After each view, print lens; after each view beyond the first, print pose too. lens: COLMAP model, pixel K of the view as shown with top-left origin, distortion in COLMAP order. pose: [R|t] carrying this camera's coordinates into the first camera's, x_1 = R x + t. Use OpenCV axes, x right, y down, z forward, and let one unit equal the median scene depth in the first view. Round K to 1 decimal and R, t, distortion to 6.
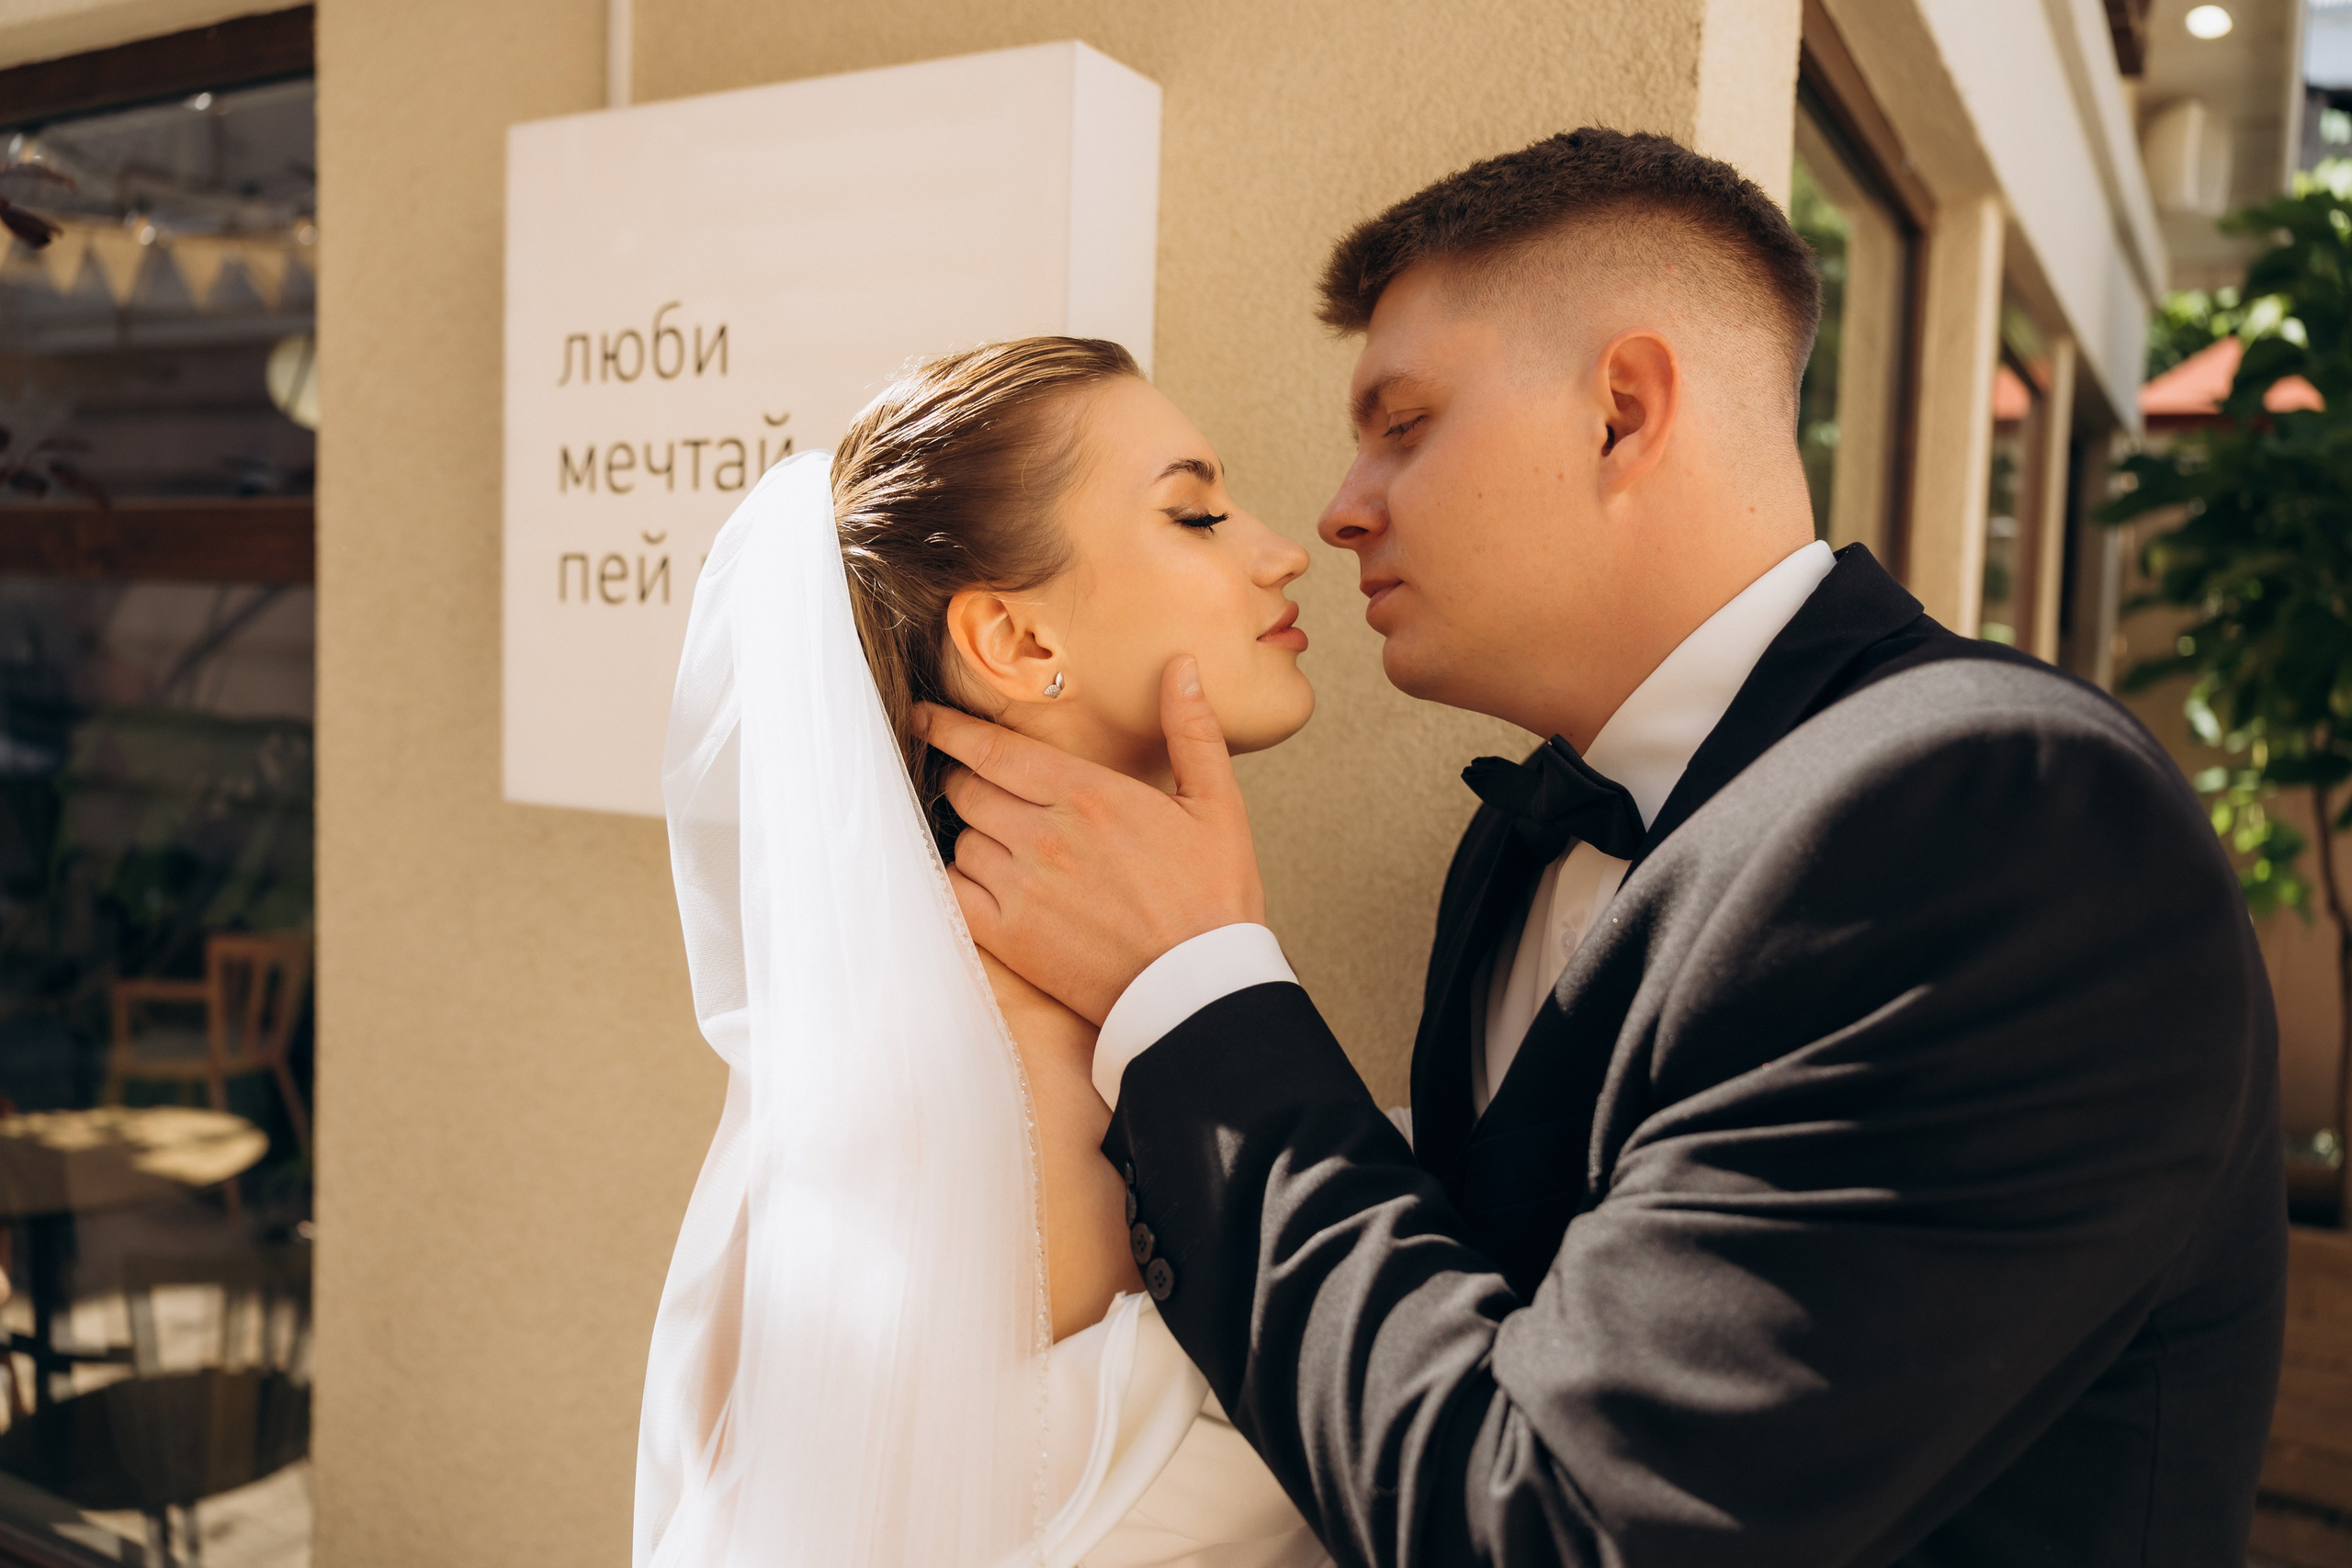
lens RADIAL K [[1907.5, 0, 1176.0], [0, 1907.5, 784.0], [0, 0, 1]] dist [-0.001282, -0.004776]
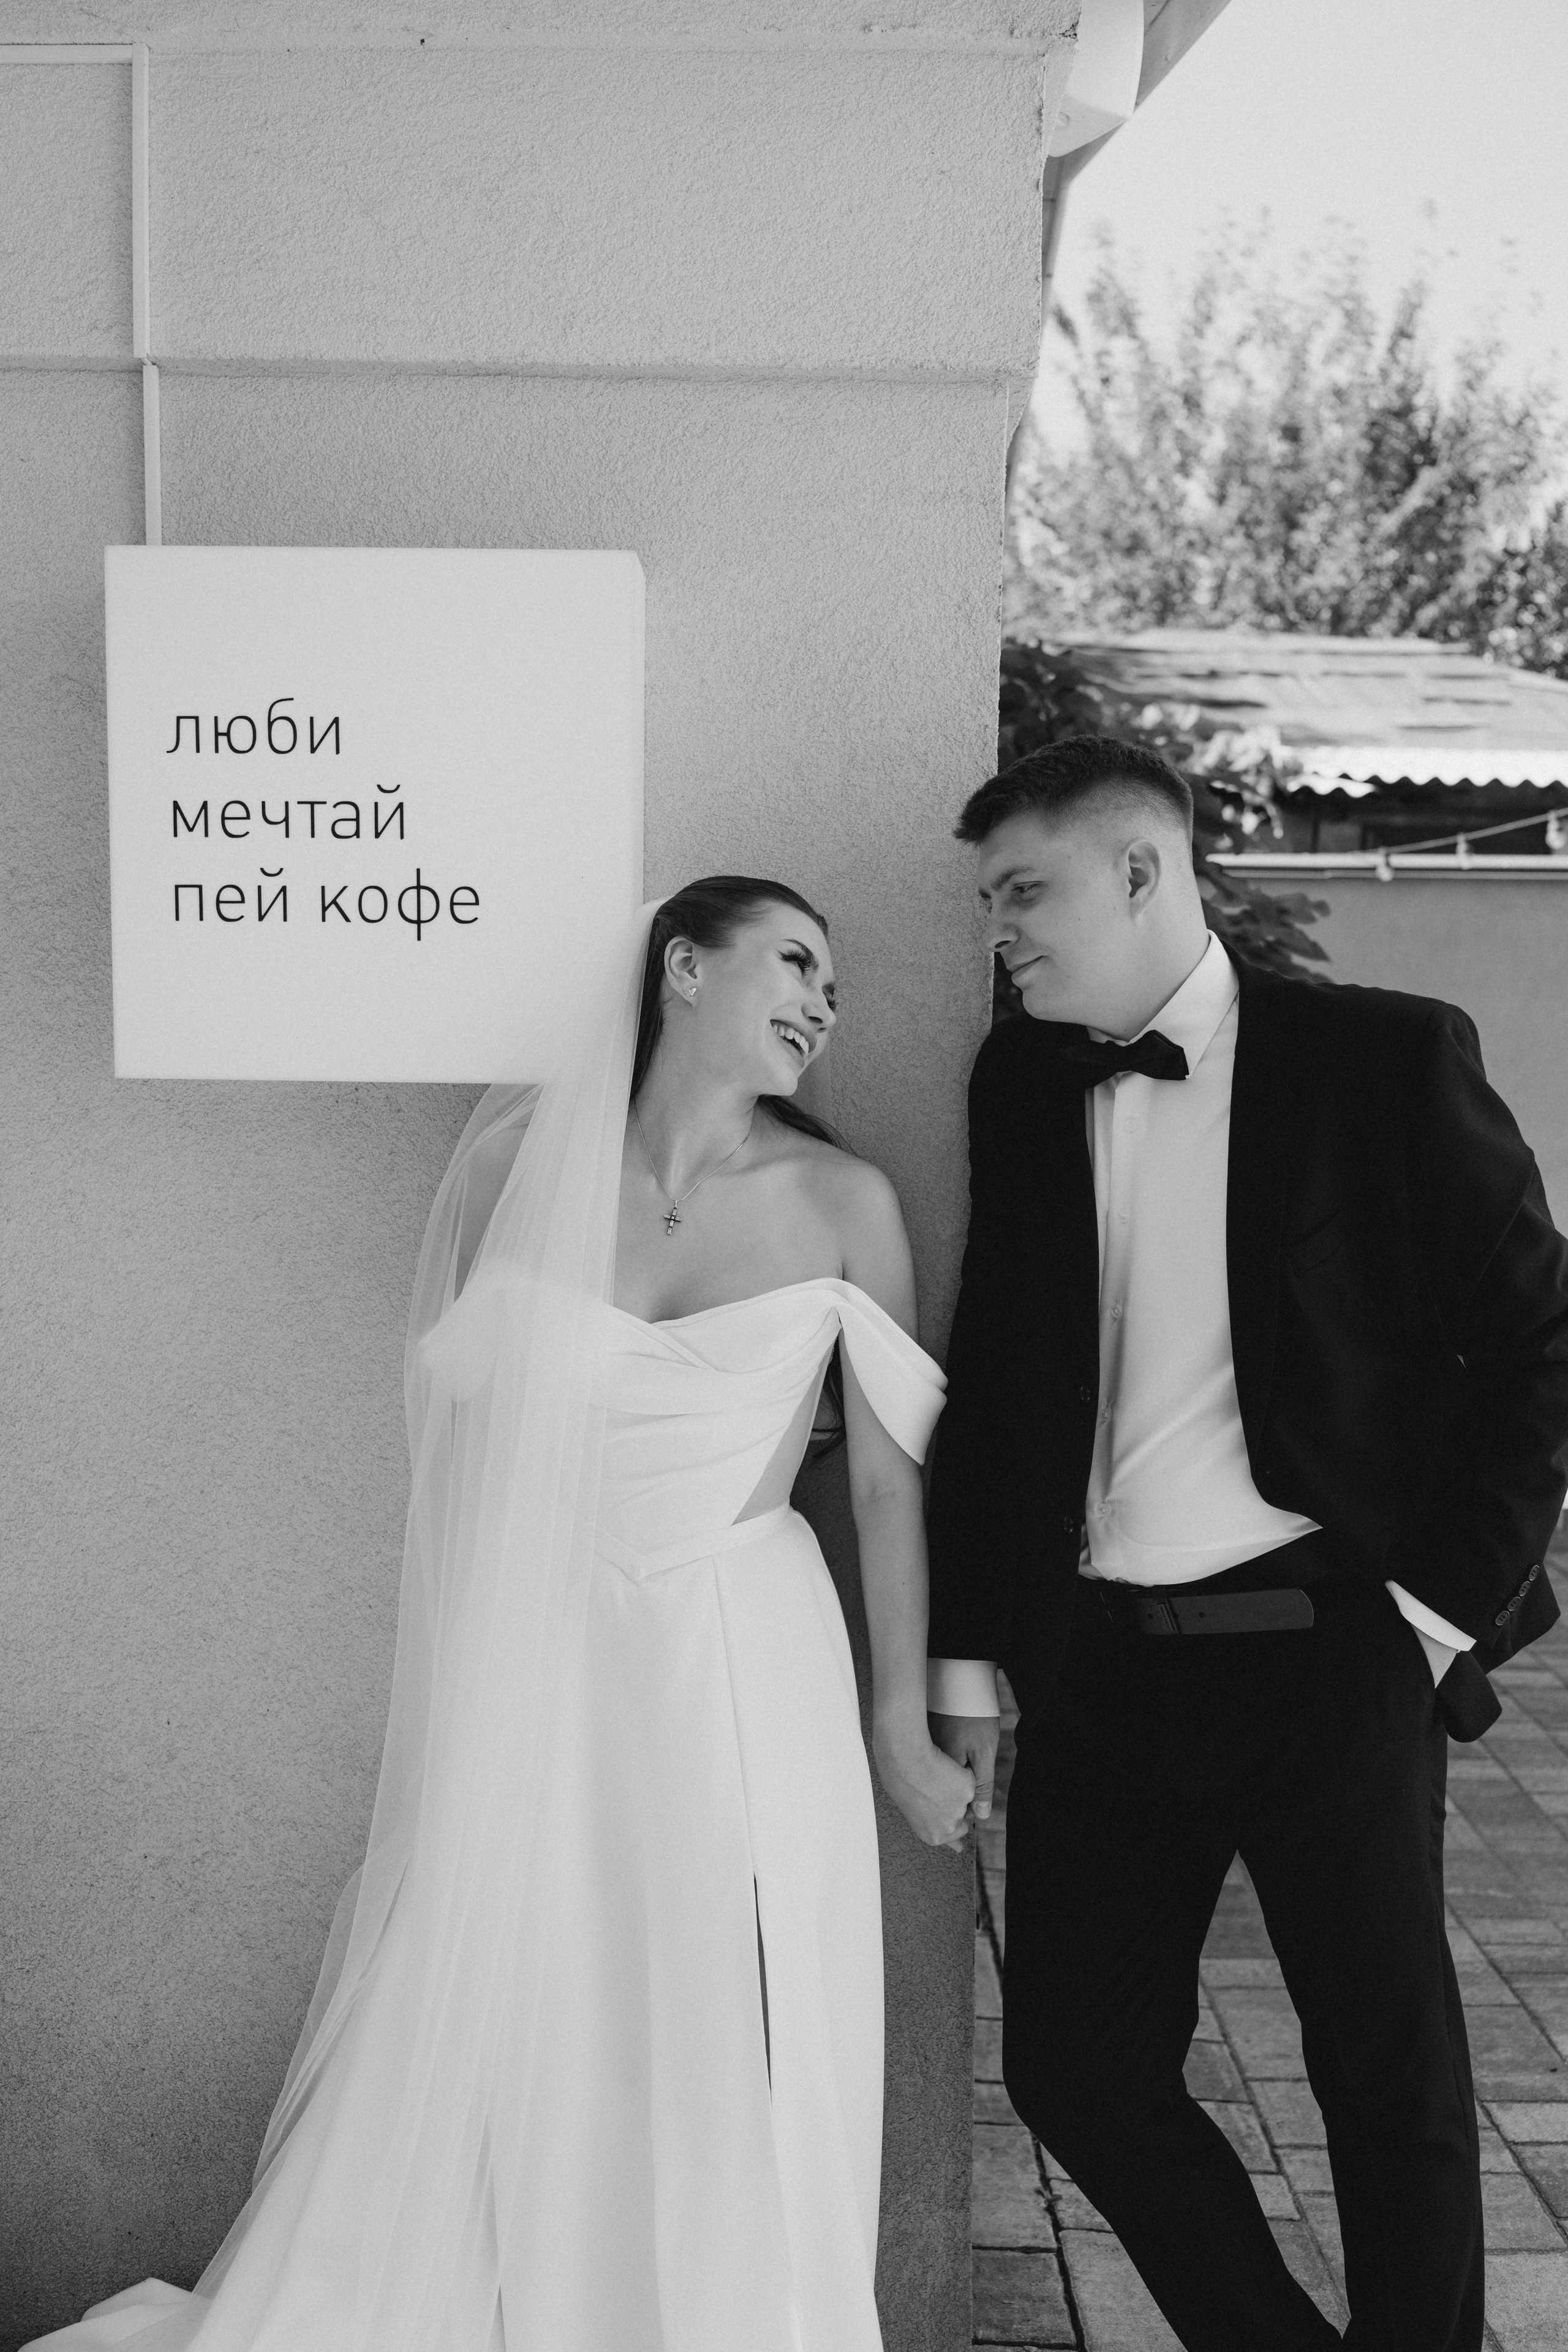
lens RADIAL K [[1907.7, 0, 783.4], [0, 1907.7, 1229.4], [0, 0, 1]] dist [-0.001282, -0.004776]
pose [[0.873239, -0.072544, 0.481862, -0.624021], [0.052056, 0.997085, 0.055774, 0.065878], [-0.484504, -0.023620, 0.874470, -0.358218]]
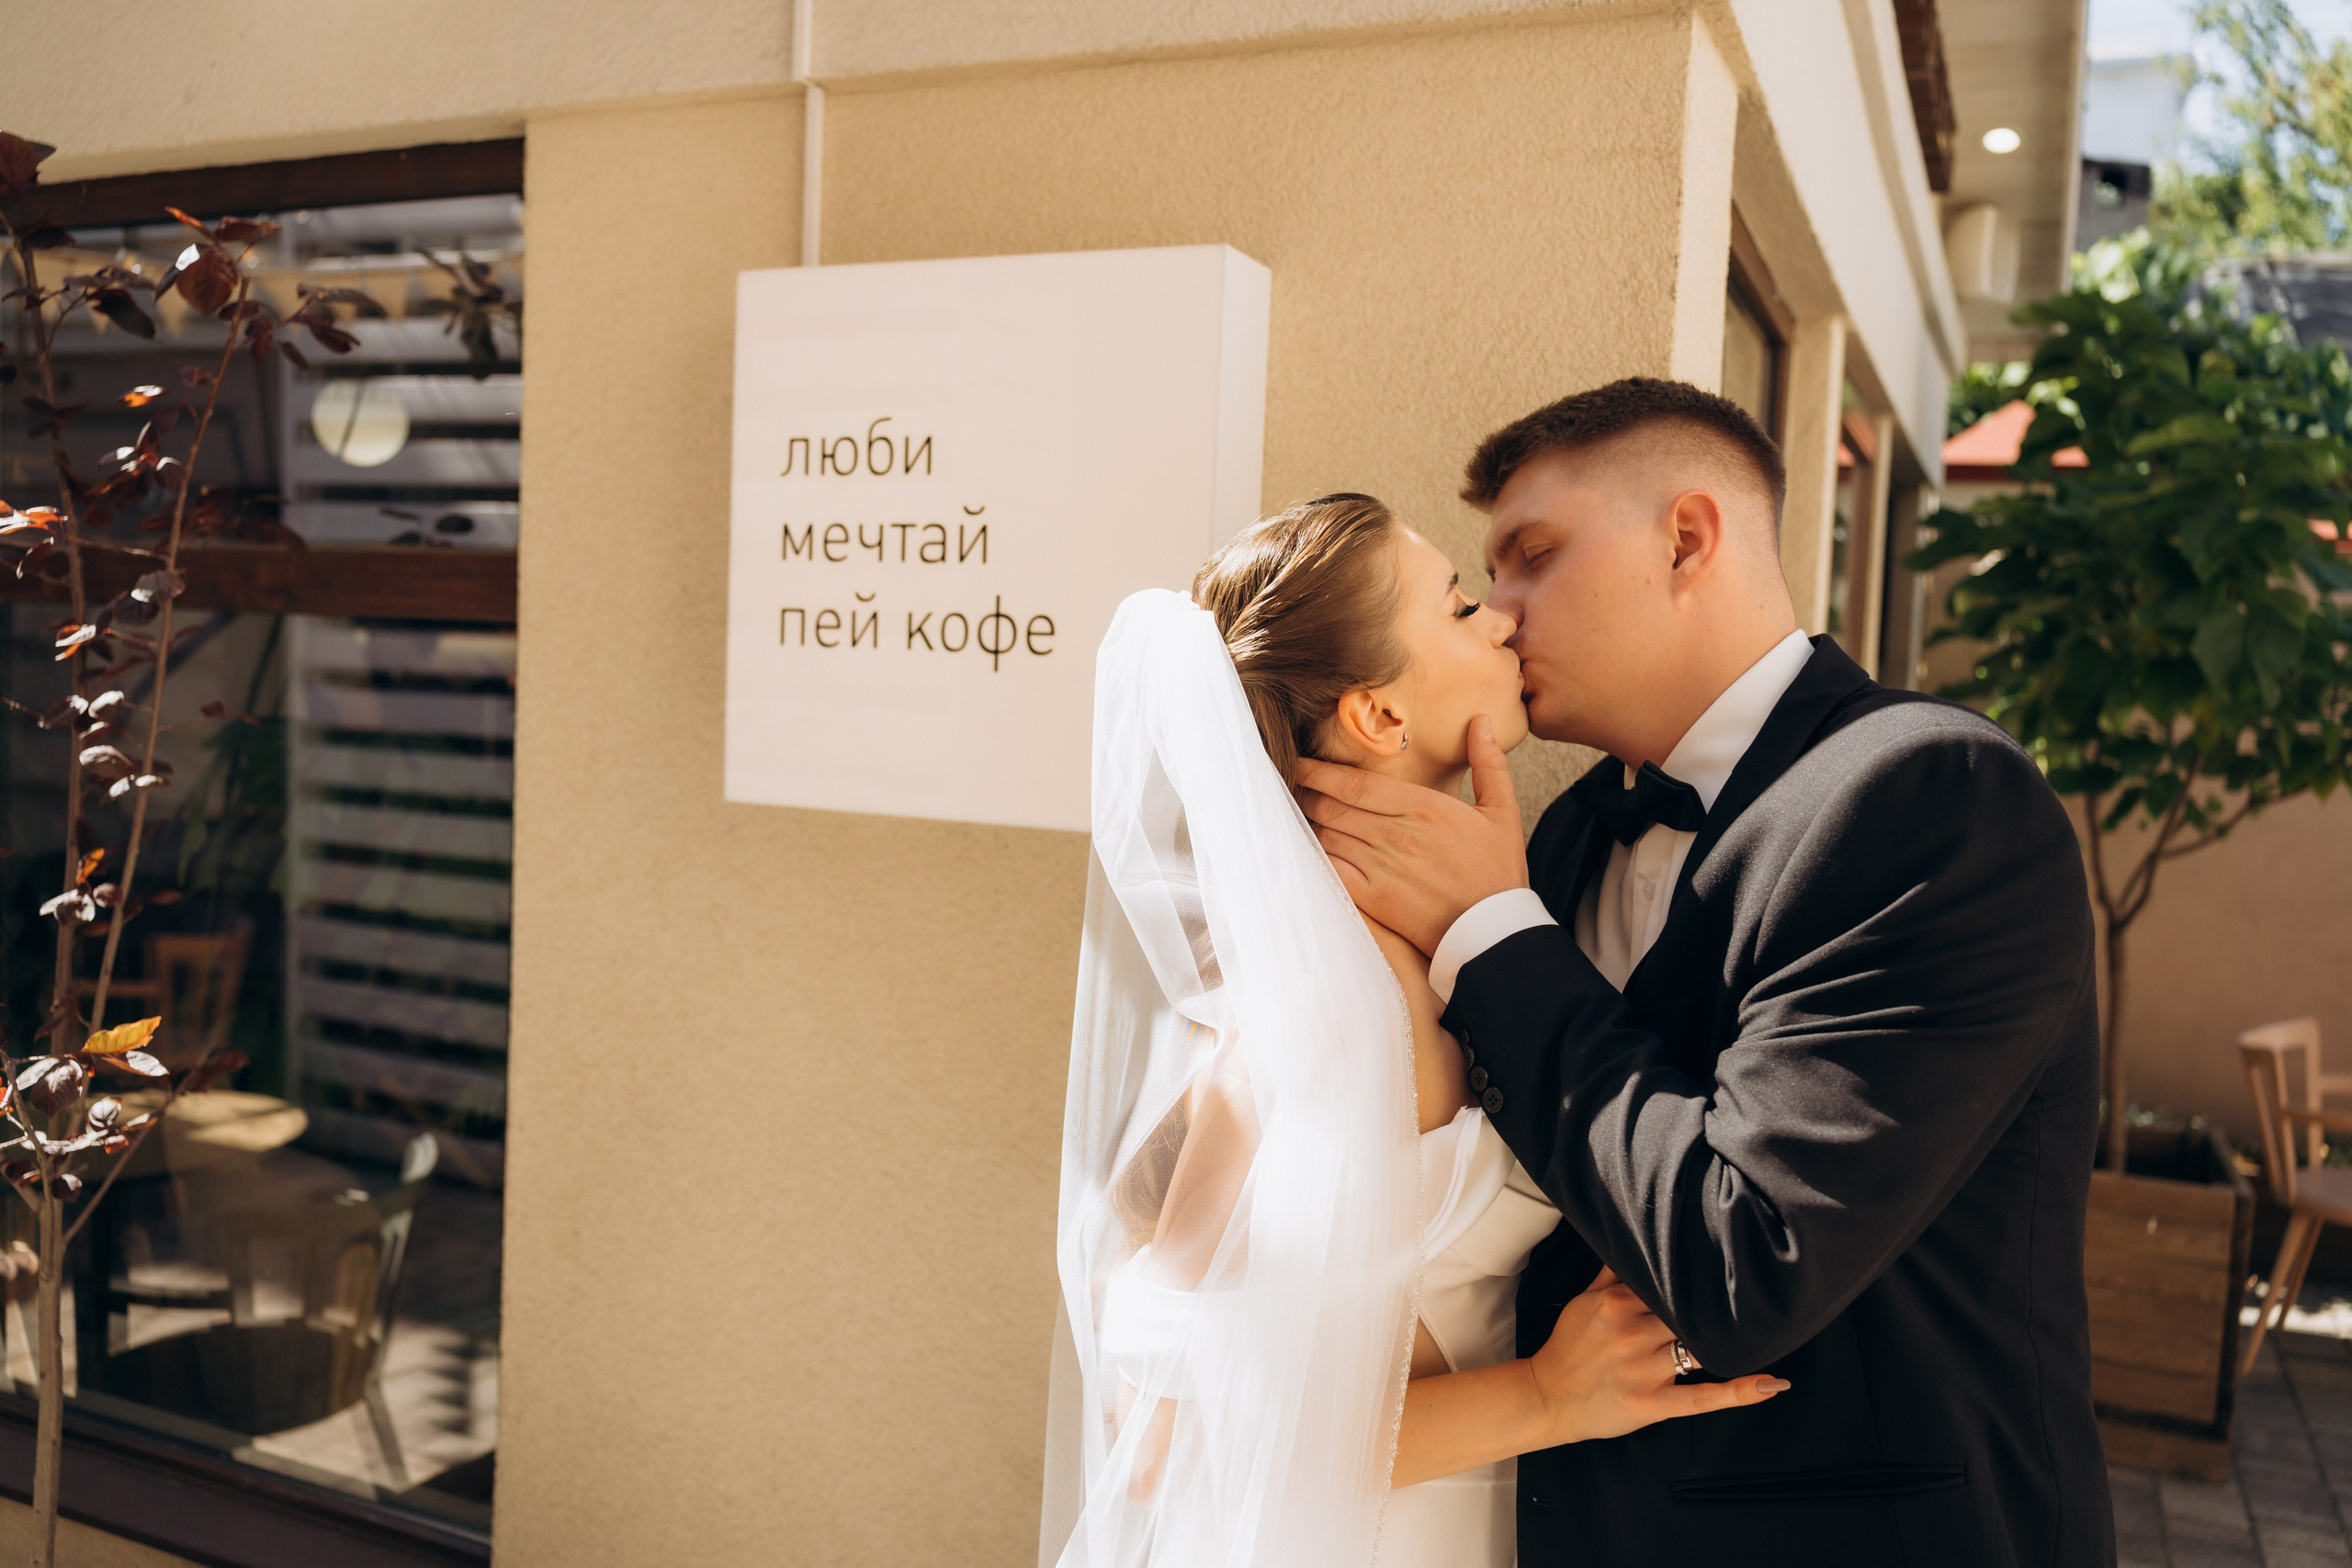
lens RADIAL K [[1918.1, 0, 1175.0], [0, 1918.1, 798.3], [0, 0, 1]] dist [-0.003157, -0.003613]
pose [[0.995582, 0.000659, 0.093896, -0.186132], [-0.000849, 0.999998, 0.001978, 0.004575], [-0.093895, -0.002049, 0.995580, -0.315329]]
